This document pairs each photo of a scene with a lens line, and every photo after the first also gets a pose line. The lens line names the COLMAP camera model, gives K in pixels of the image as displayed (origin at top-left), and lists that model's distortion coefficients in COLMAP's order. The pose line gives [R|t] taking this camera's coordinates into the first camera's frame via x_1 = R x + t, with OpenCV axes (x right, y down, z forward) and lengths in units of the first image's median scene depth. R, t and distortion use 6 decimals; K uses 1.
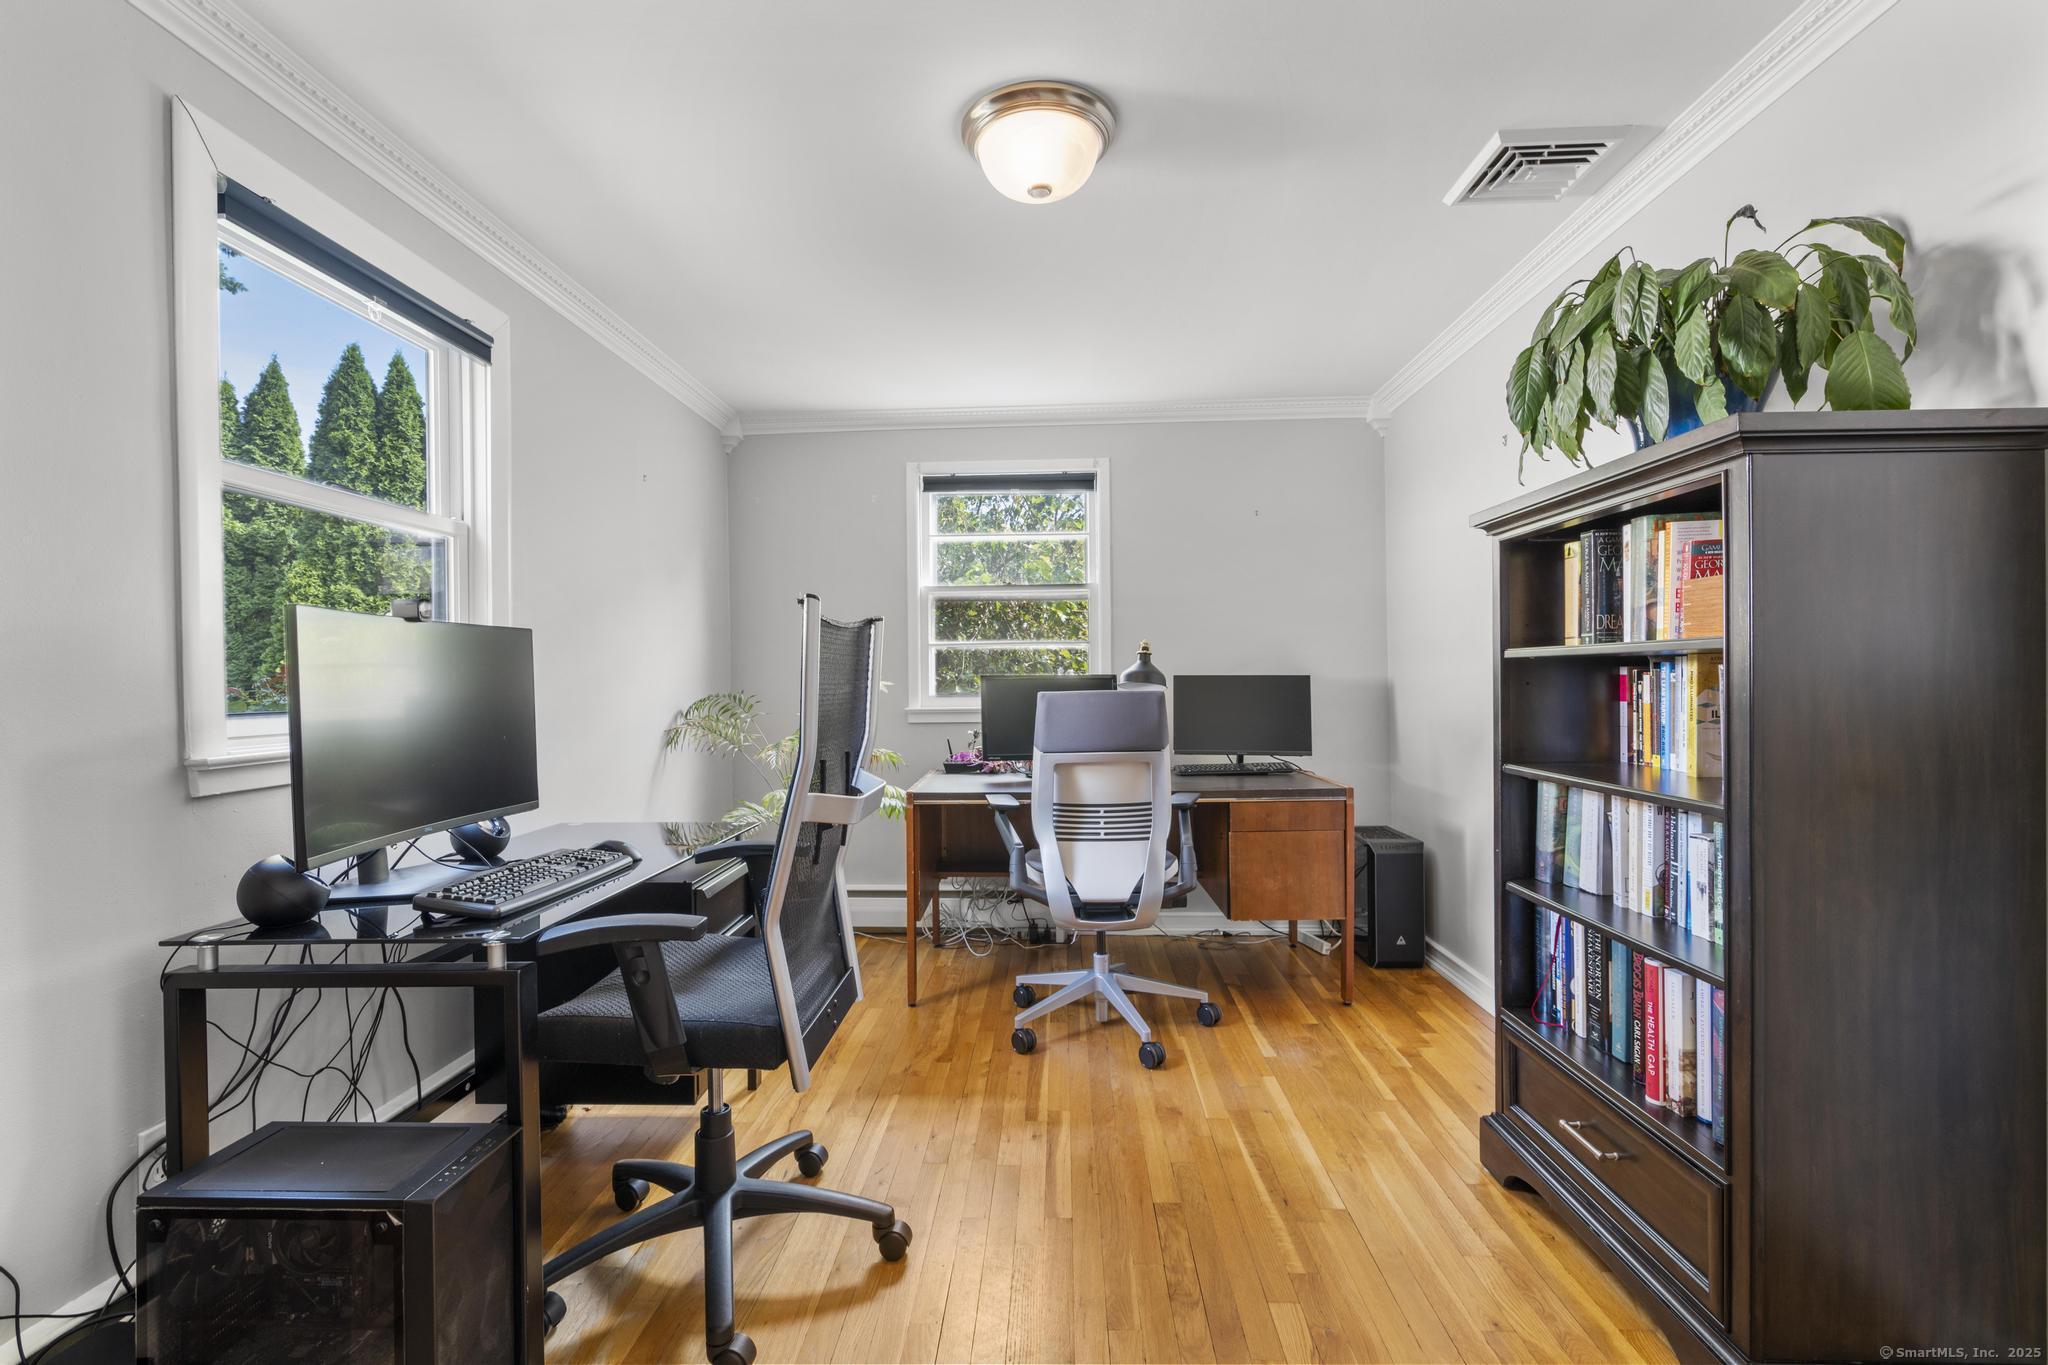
lens RADIAL K [[913.2, 0, 1023.8], [0, 913.2, 687.6], [0, 0, 1]] dist [-0.000983, 0.000762]
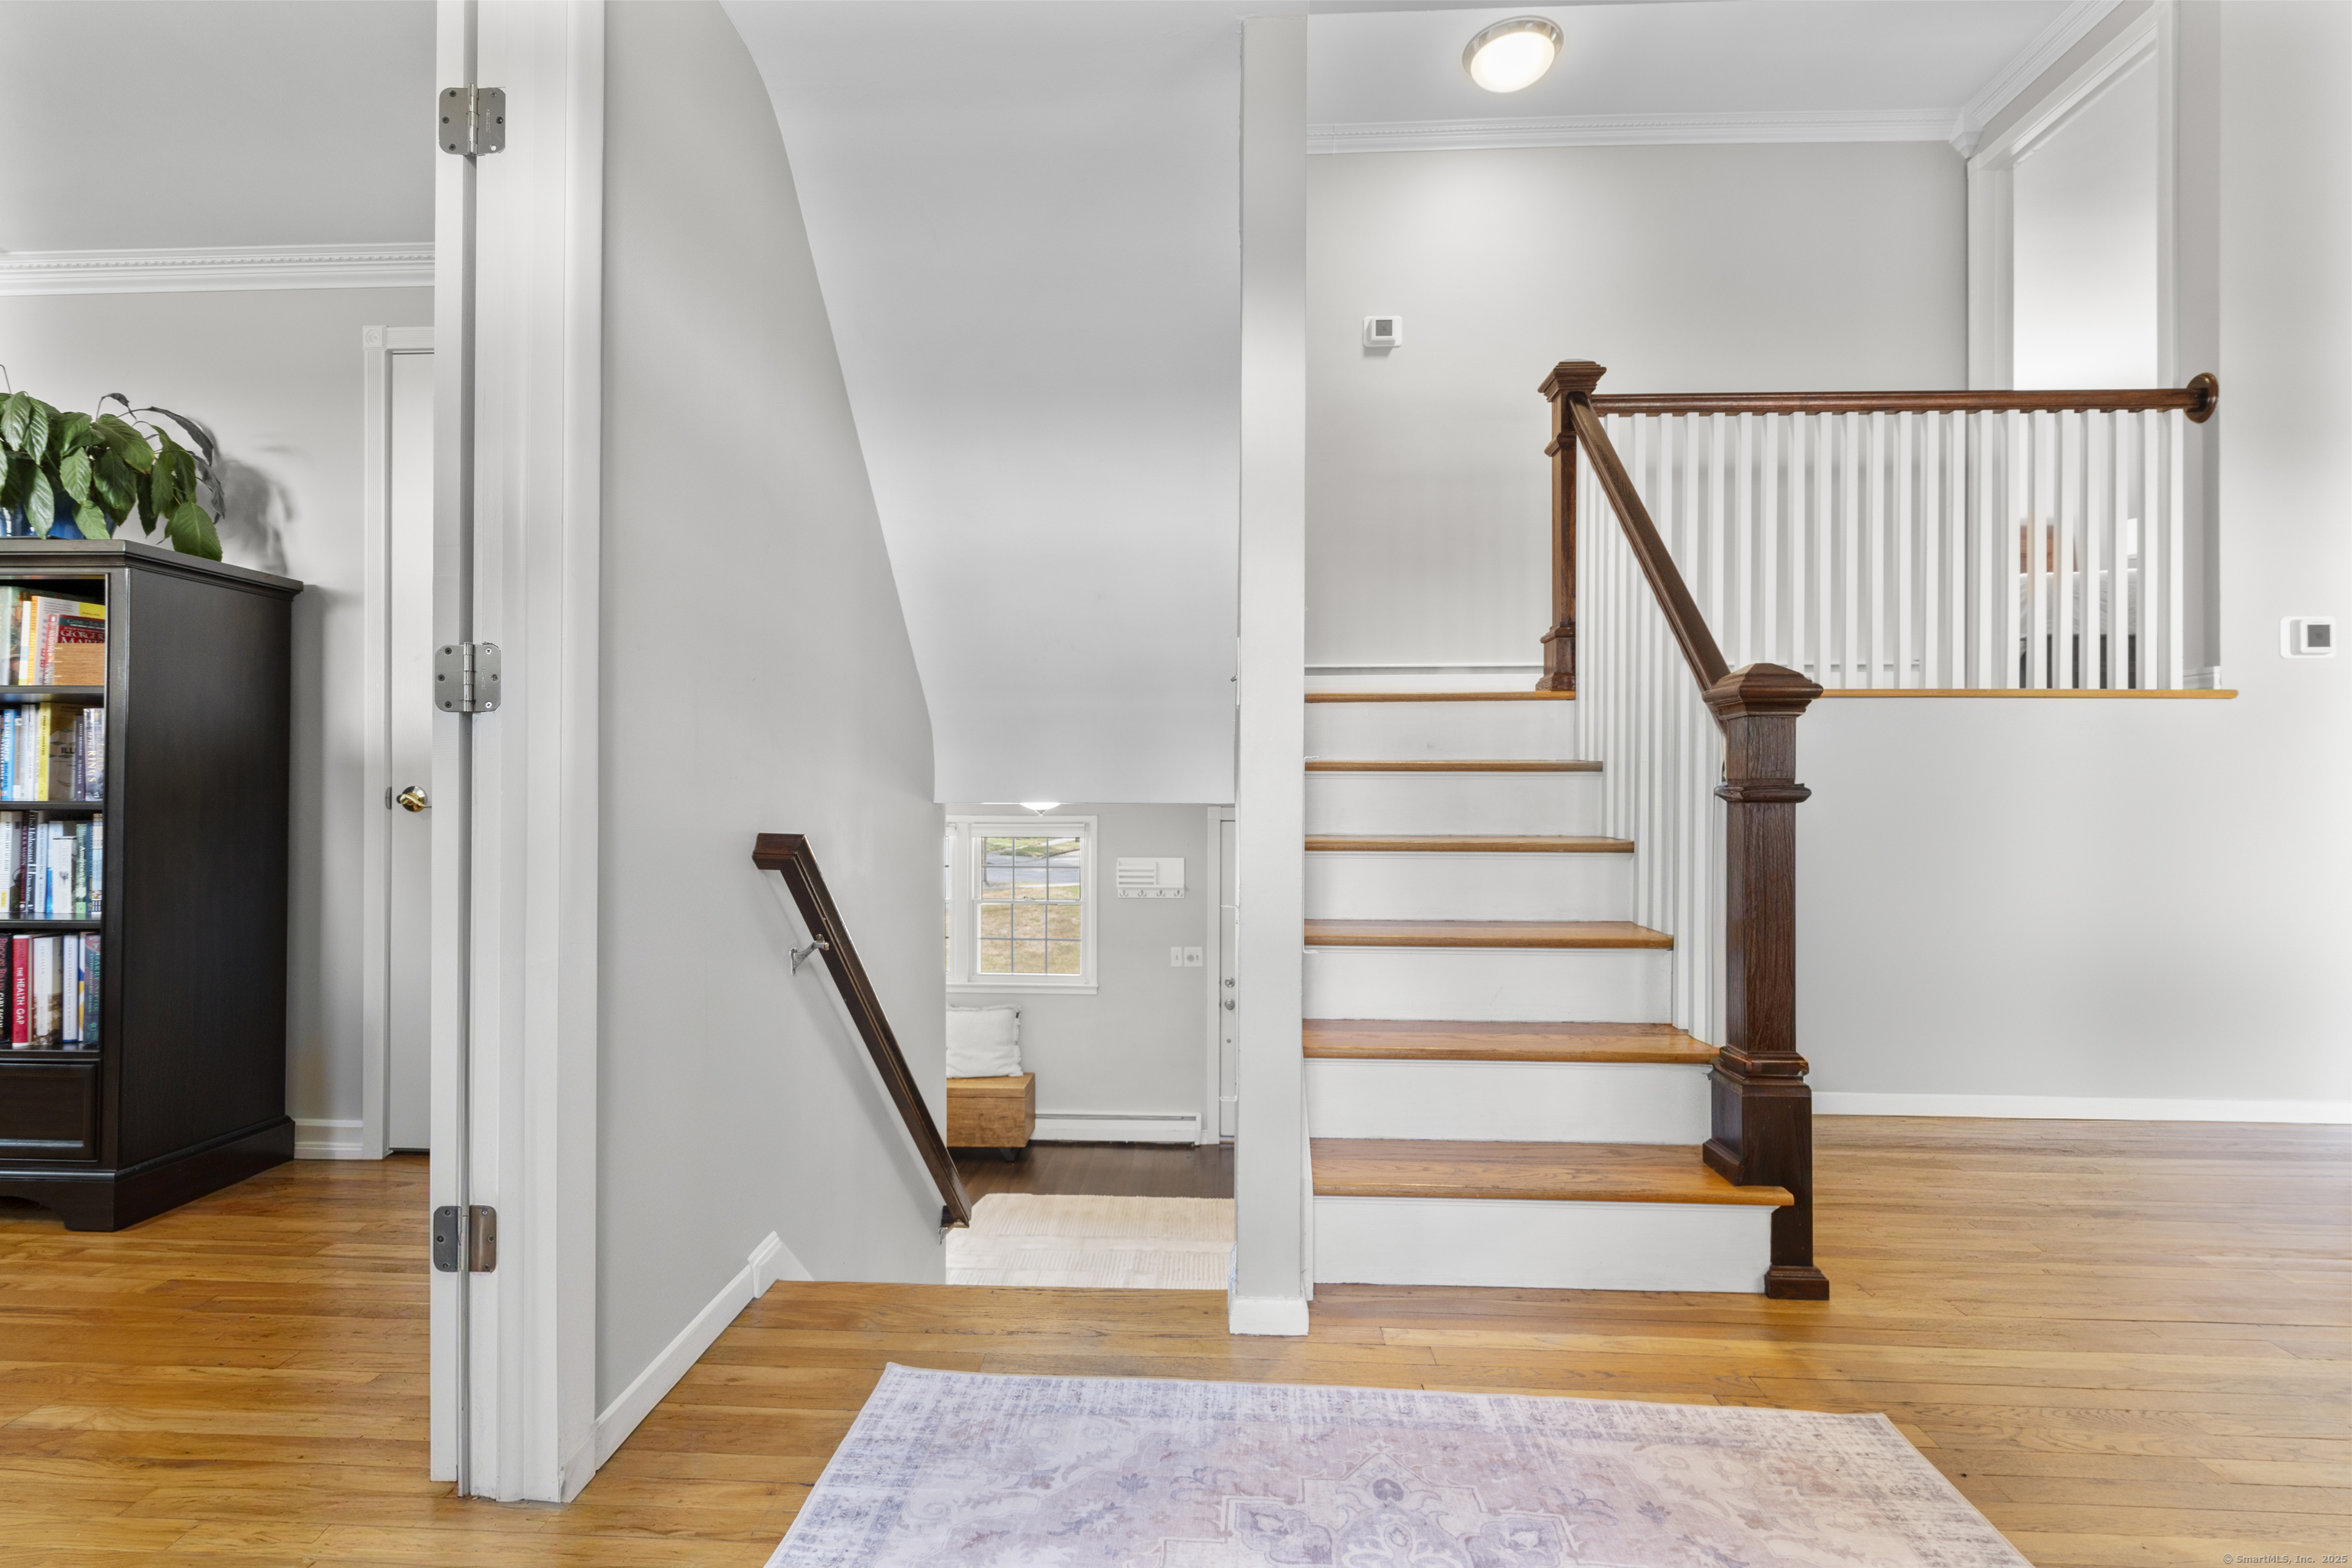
lens RADIAL K [[1052.2, 0, 1170.0], [0, 1052.2, 784.6], [0, 0, 1]] dist [-0.008237, 0.003198]
pose [[0.004745, 0.021164, 0.999765, -0.459228], [0.002669, 0.999772, -0.021177, 0.072767], [-0.999985, 0.002769, 0.004687, -0.365483]]
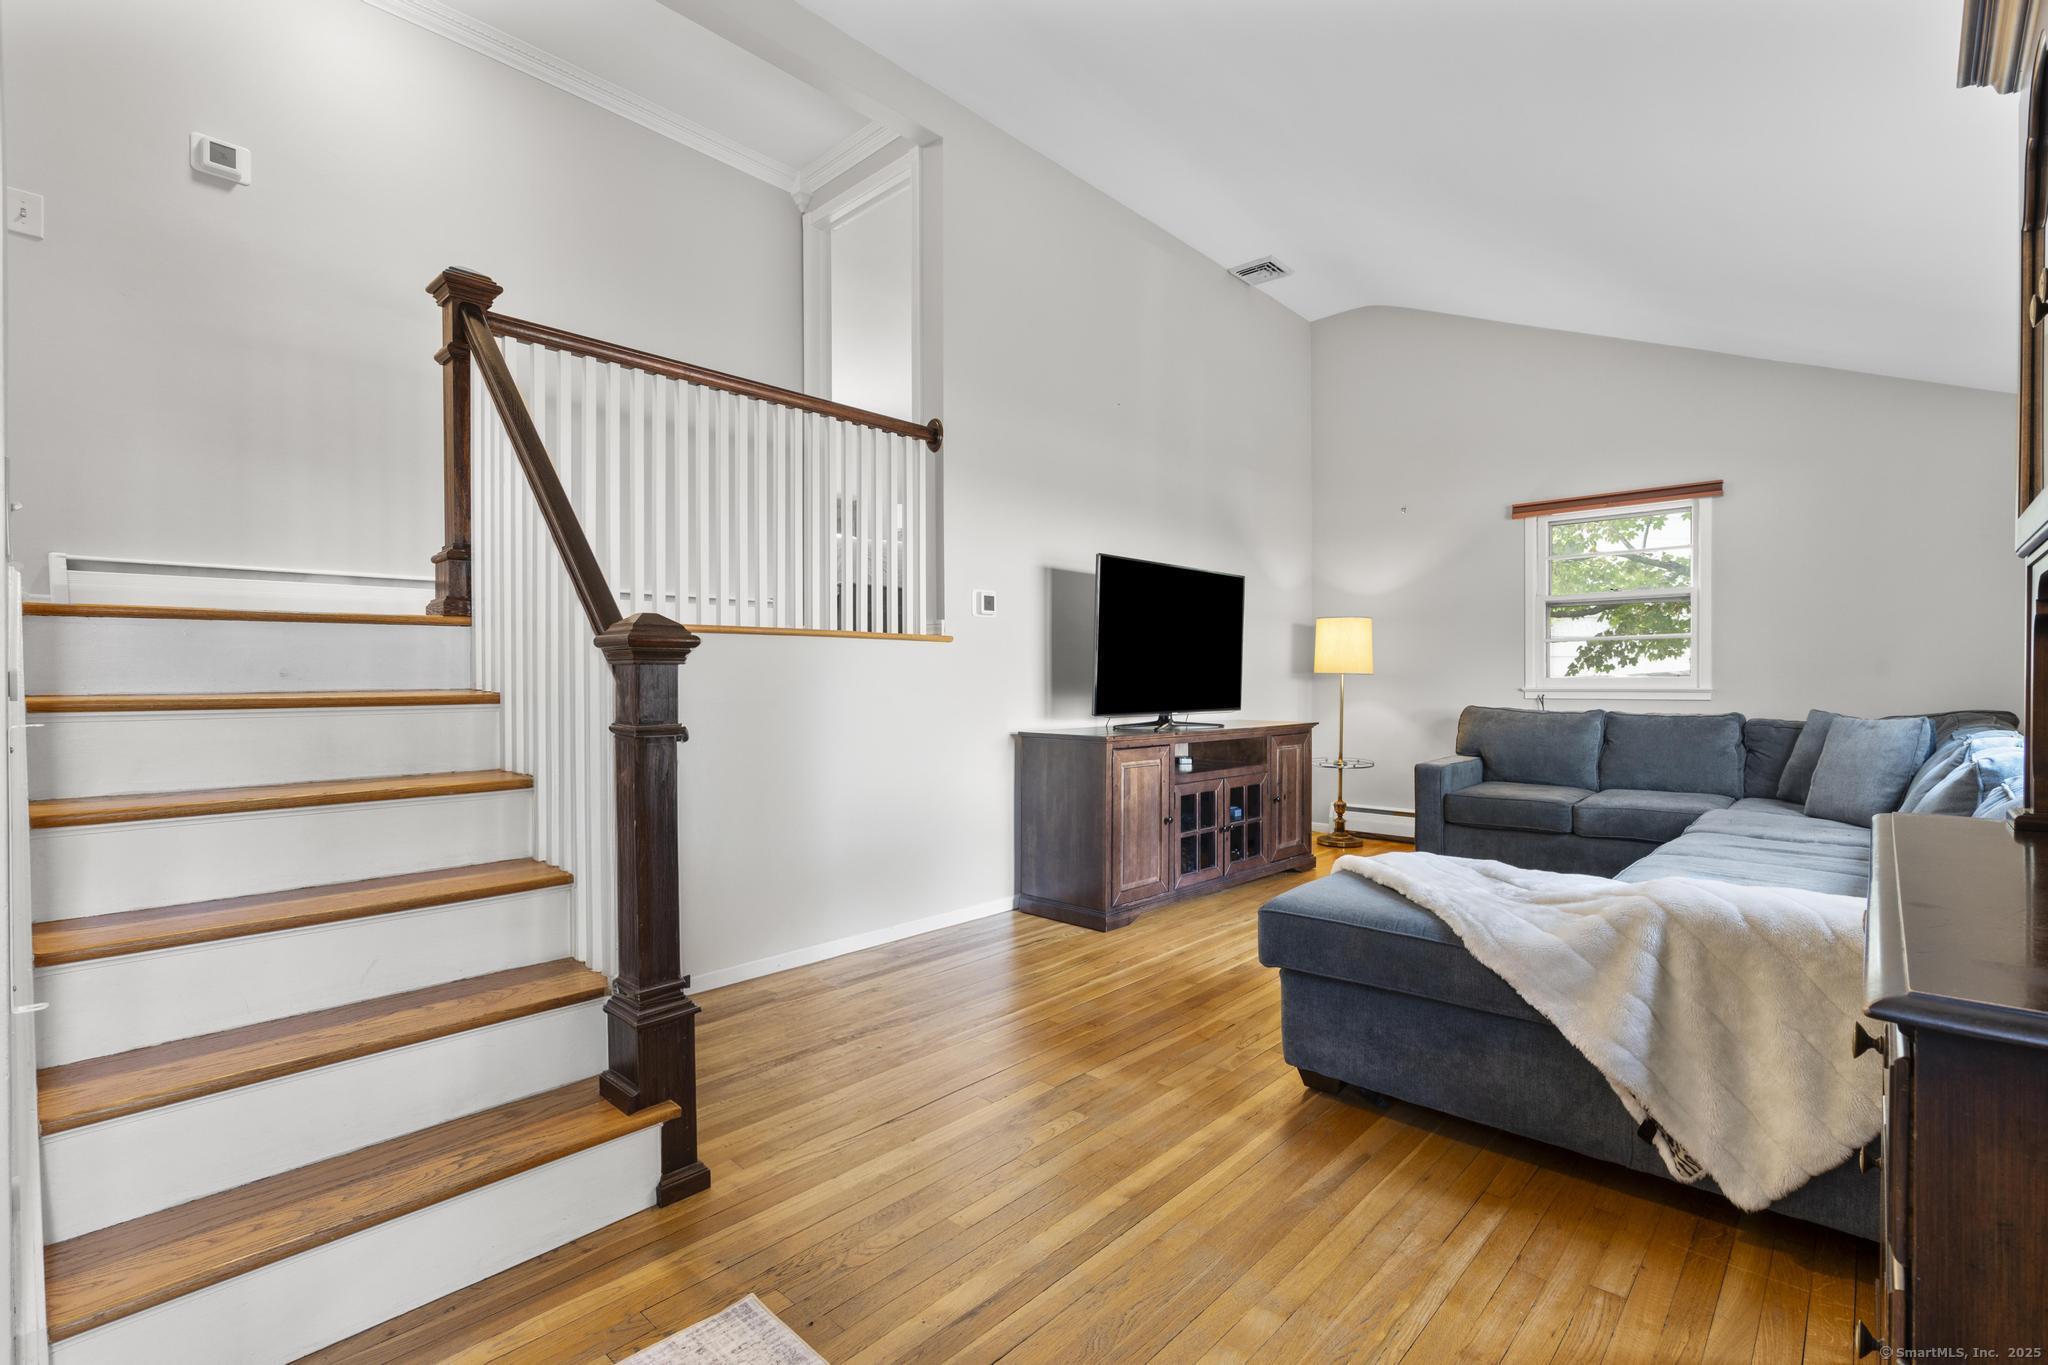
lens RADIAL K [[938.9, 0, 1015.3], [0, 938.9, 686.6], [0, 0, 1]] dist [-0.003131, 0.000693]
pose [[-0.762913, 0.015554, 0.646315, -0.379497], [0.021159, 0.999776, 0.000915, 0.030609], [-0.646155, 0.014373, -0.763071, -0.421823]]
